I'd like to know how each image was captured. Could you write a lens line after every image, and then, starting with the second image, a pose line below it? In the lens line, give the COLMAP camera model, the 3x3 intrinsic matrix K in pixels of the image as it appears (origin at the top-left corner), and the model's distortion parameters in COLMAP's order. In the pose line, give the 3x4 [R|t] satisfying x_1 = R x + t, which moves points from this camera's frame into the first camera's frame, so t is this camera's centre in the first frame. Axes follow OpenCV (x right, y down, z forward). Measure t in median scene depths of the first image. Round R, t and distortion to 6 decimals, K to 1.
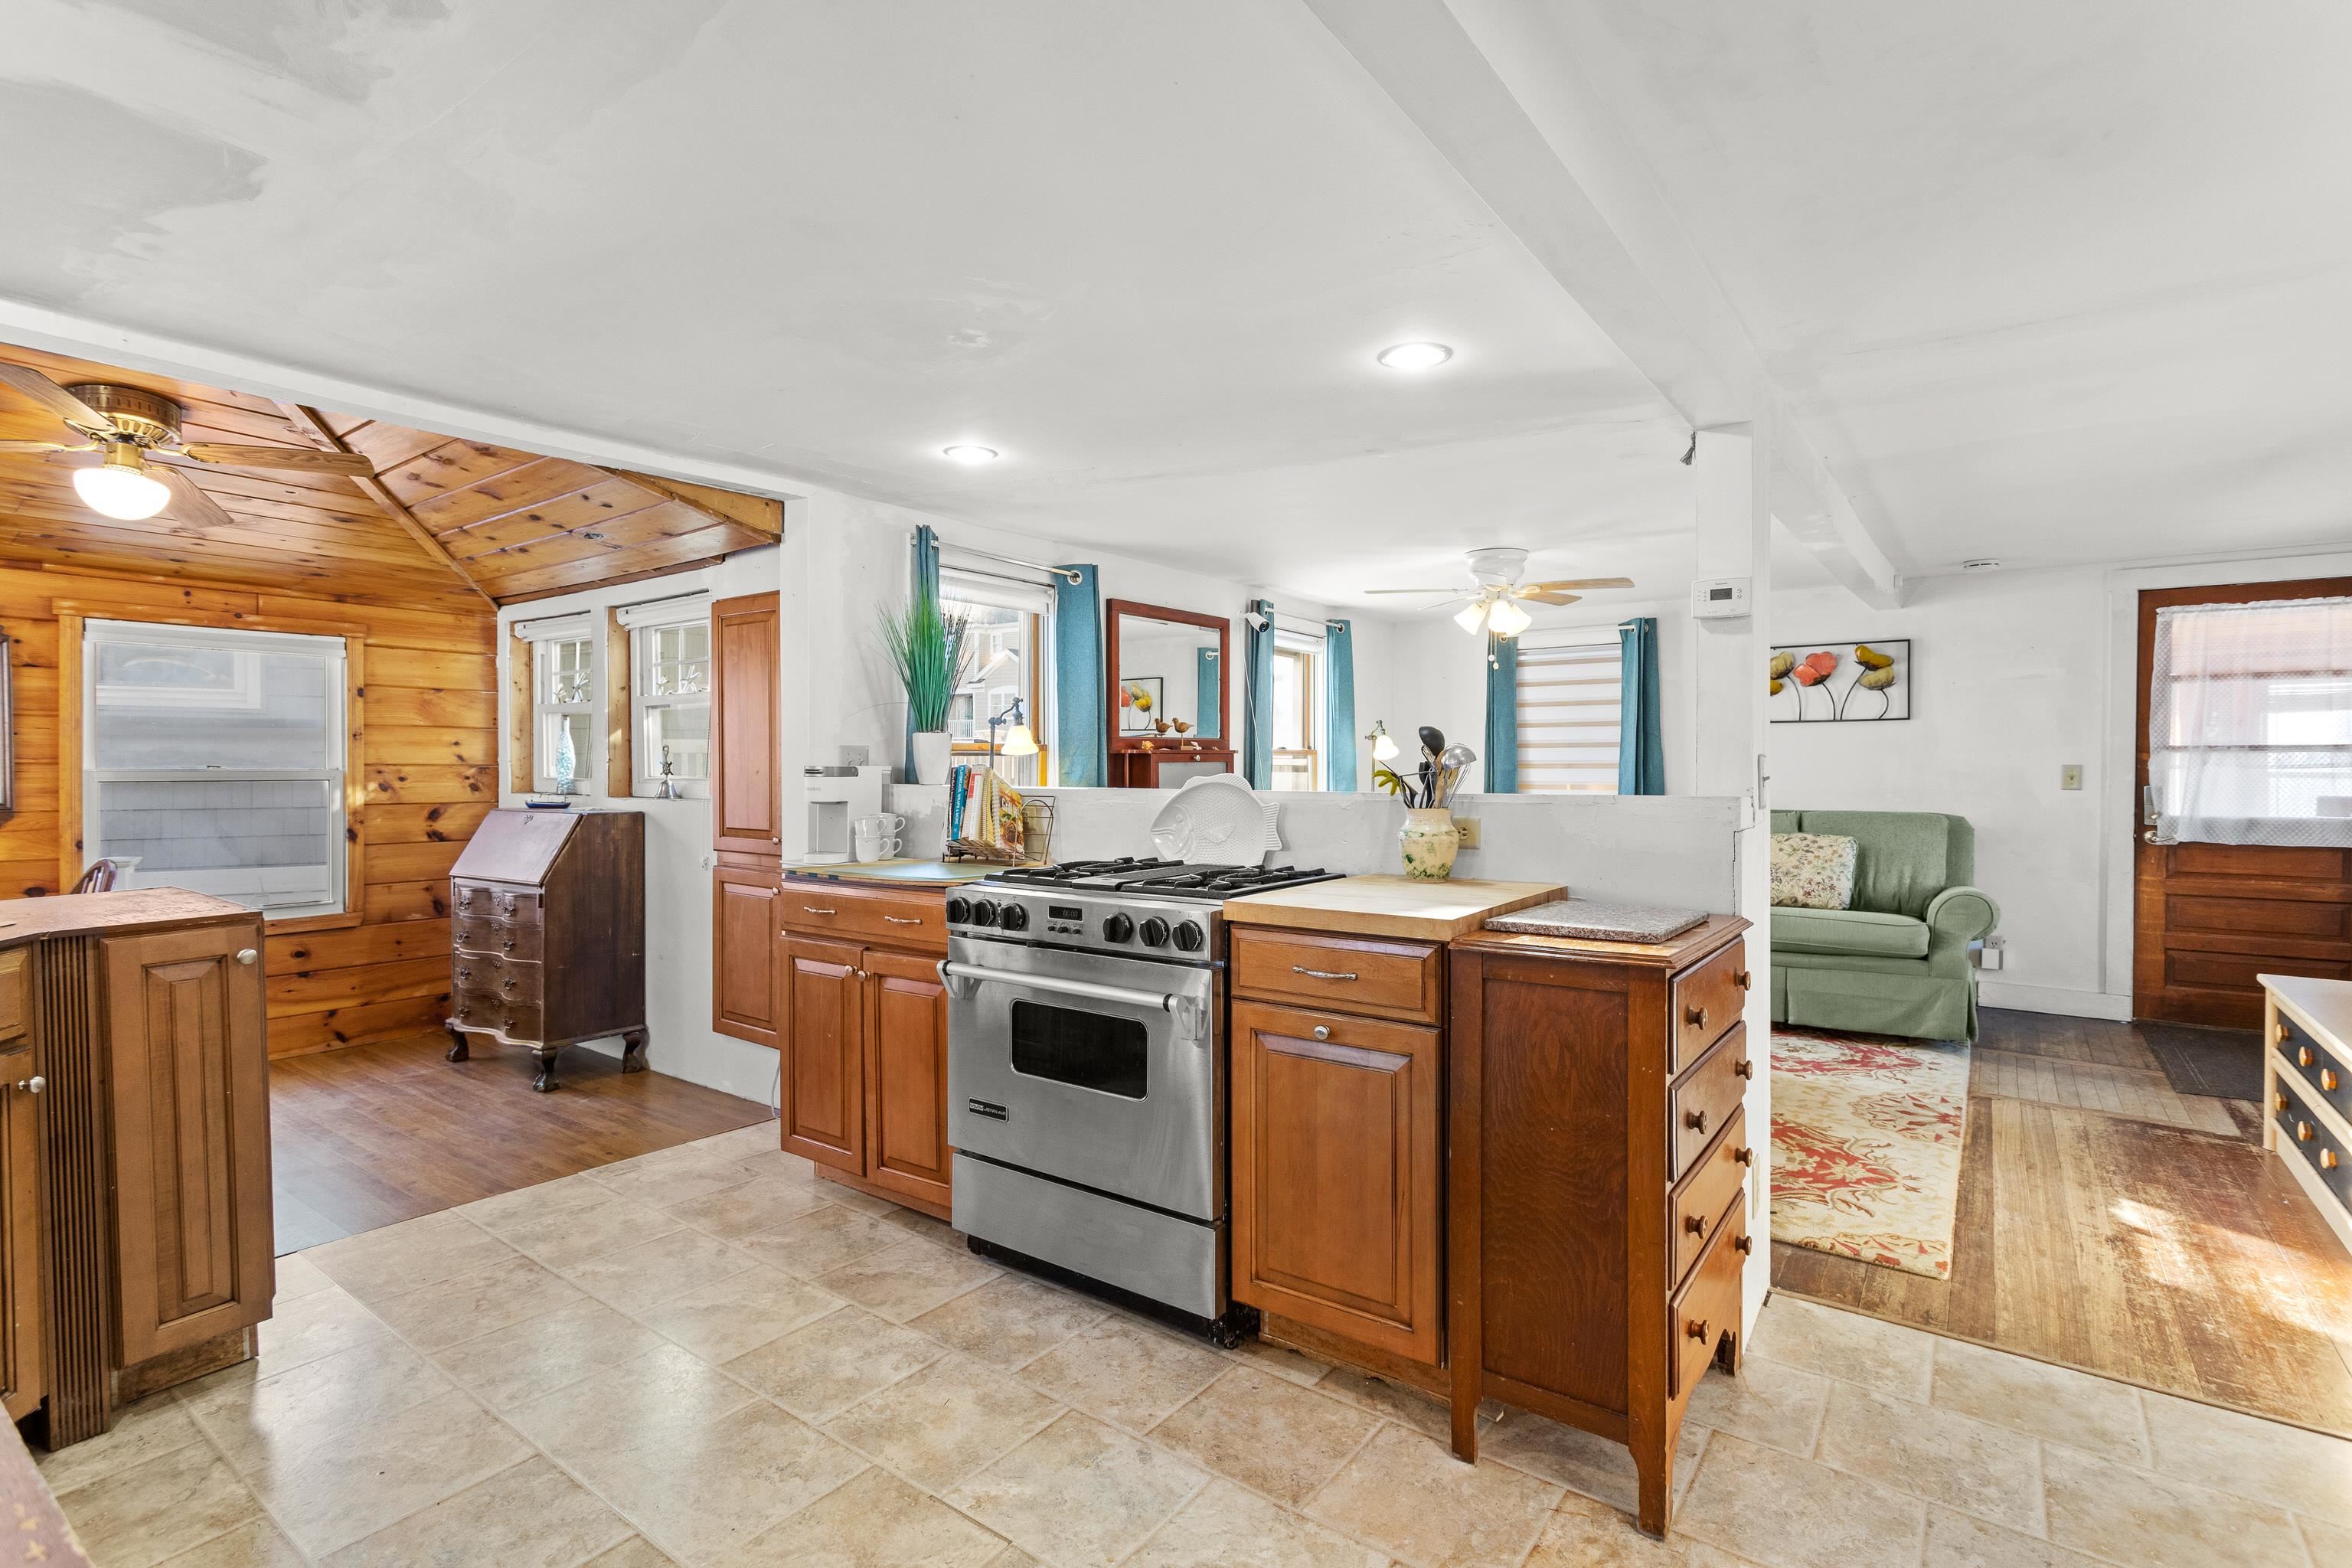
lens RADIAL K [[1122.9, 0, 1182.8], [0, 1122.9, 780.6], [0, 0, 1]] dist [-0.000210, 0.000343]
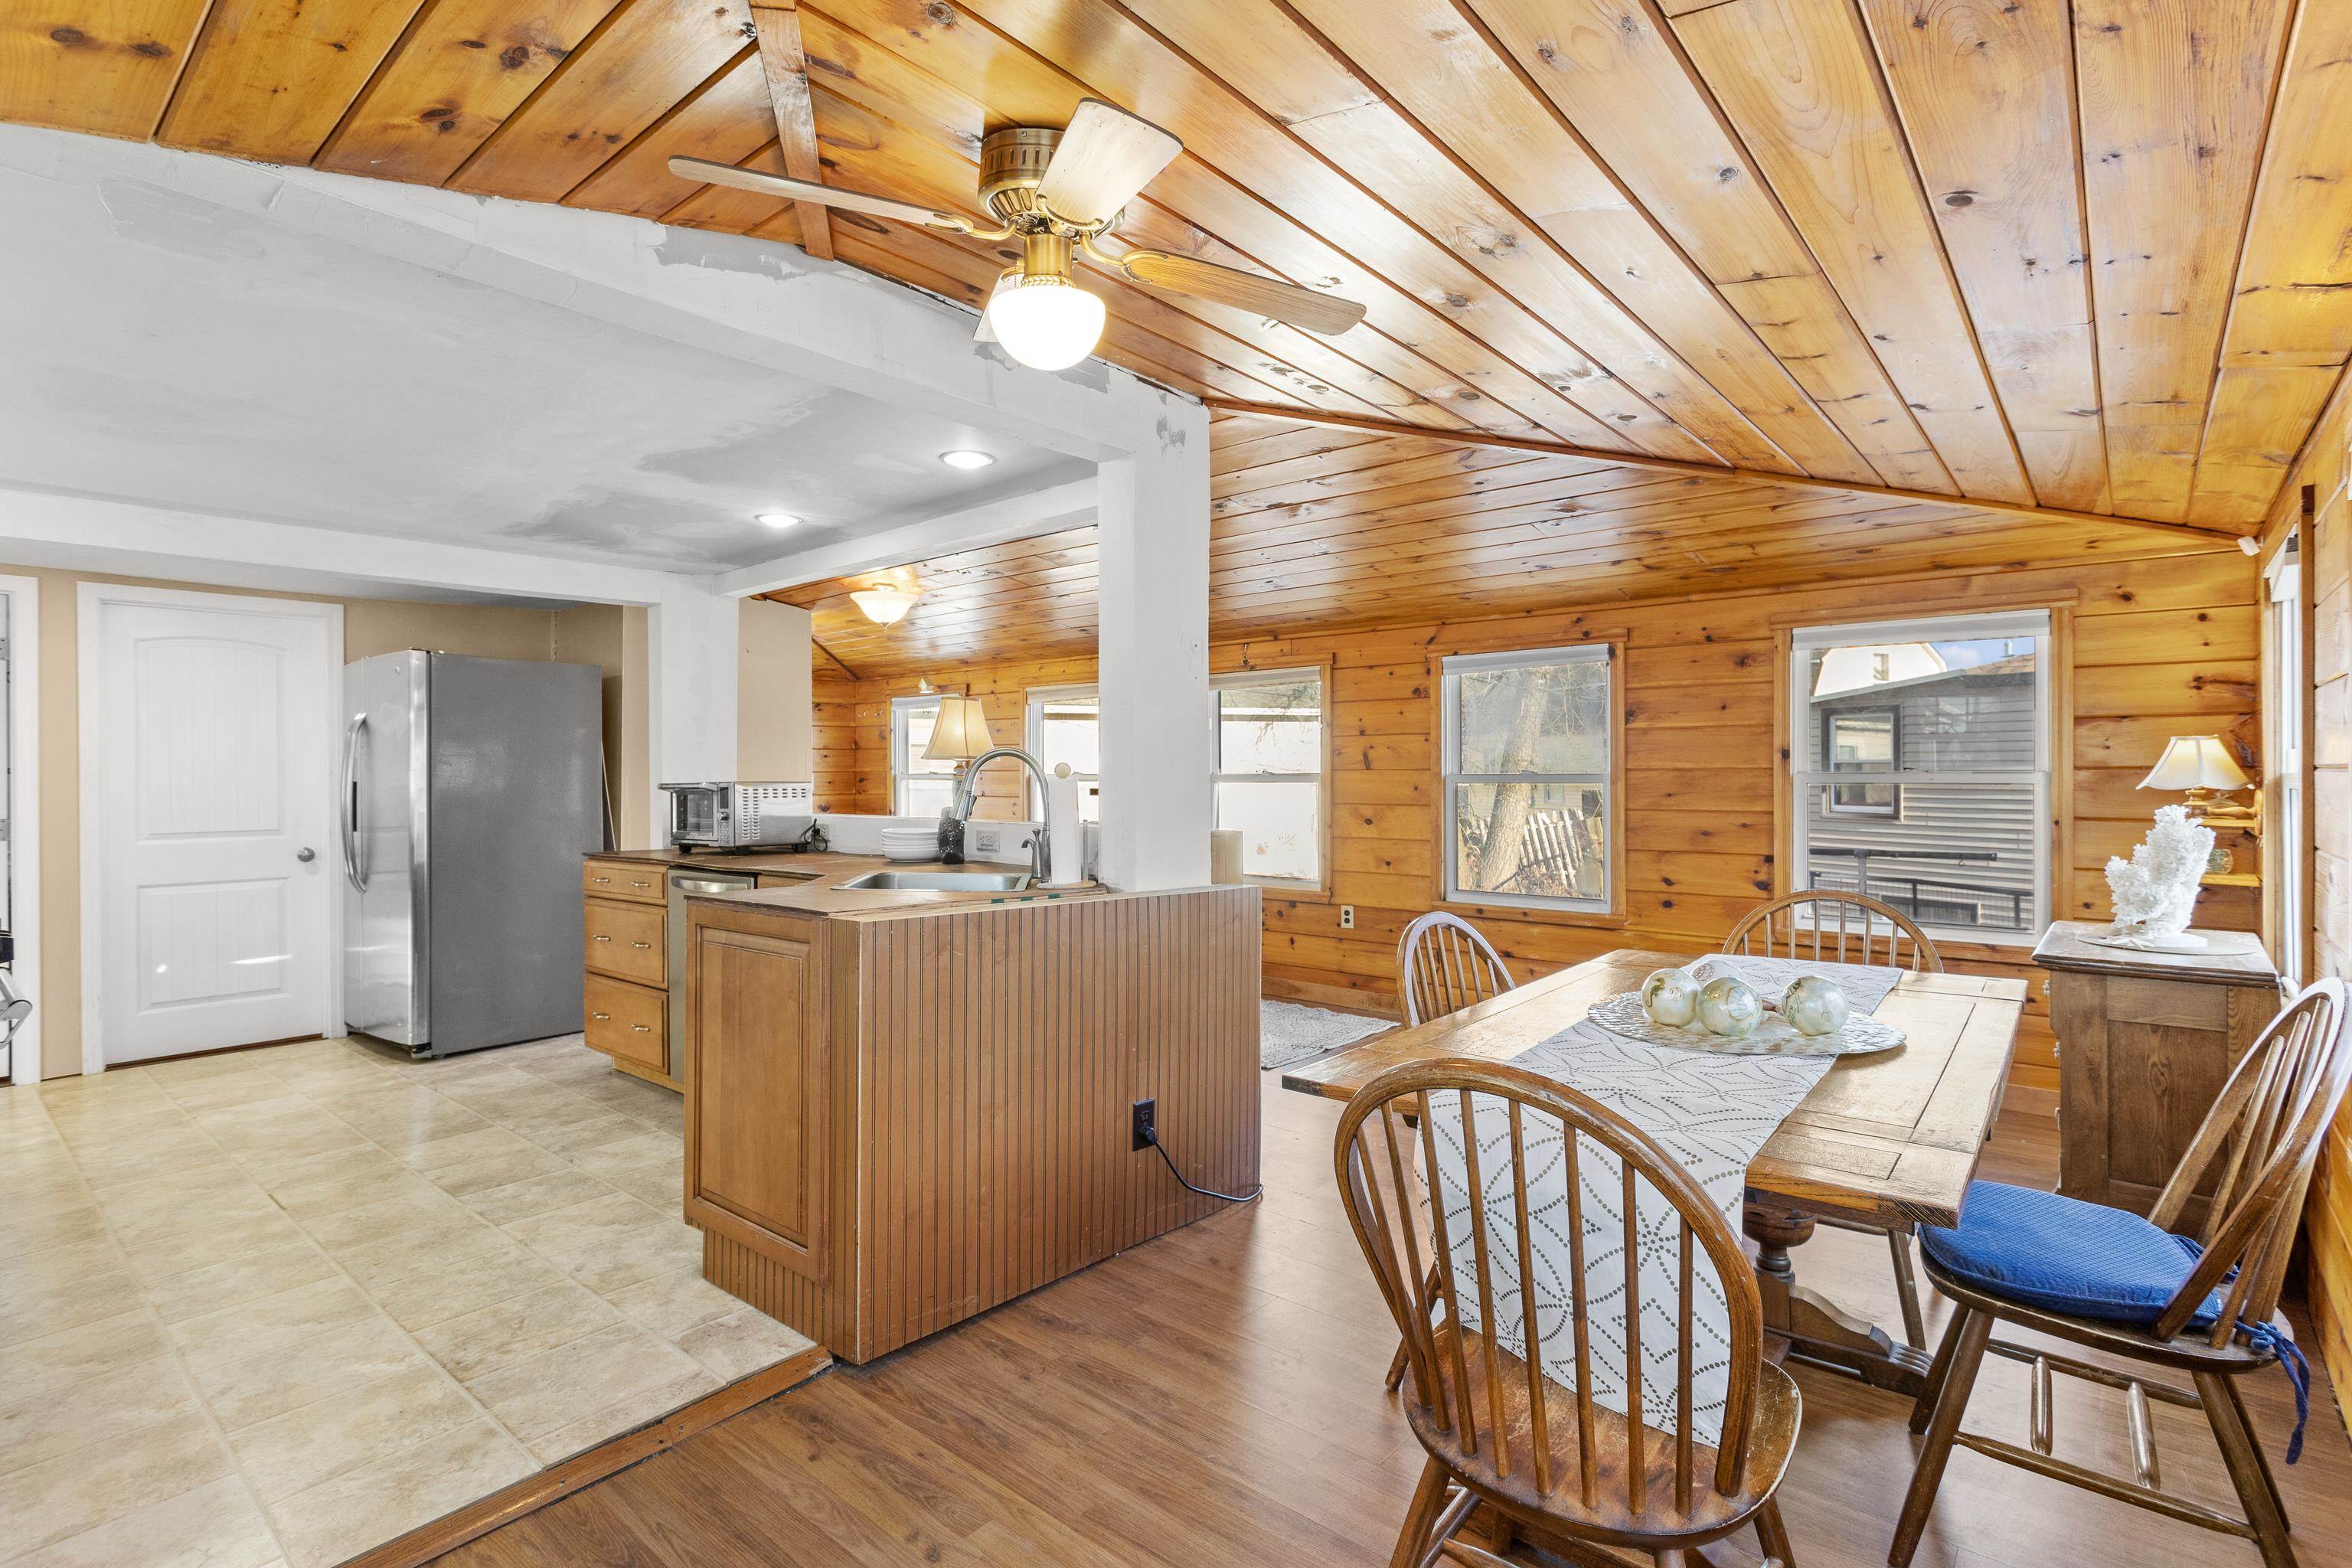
lens RADIAL K [[1122.9, 0, 1186.0], [0, 1122.9, 774.4], [0, 0, 1]] dist [-0.000210, 0.000343]
pose [[-0.997331, 0.005644, 0.072788, -0.661785], [0.006610, 0.999893, 0.013035, -0.016079], [-0.072707, 0.013481, -0.997262, 0.996478]]
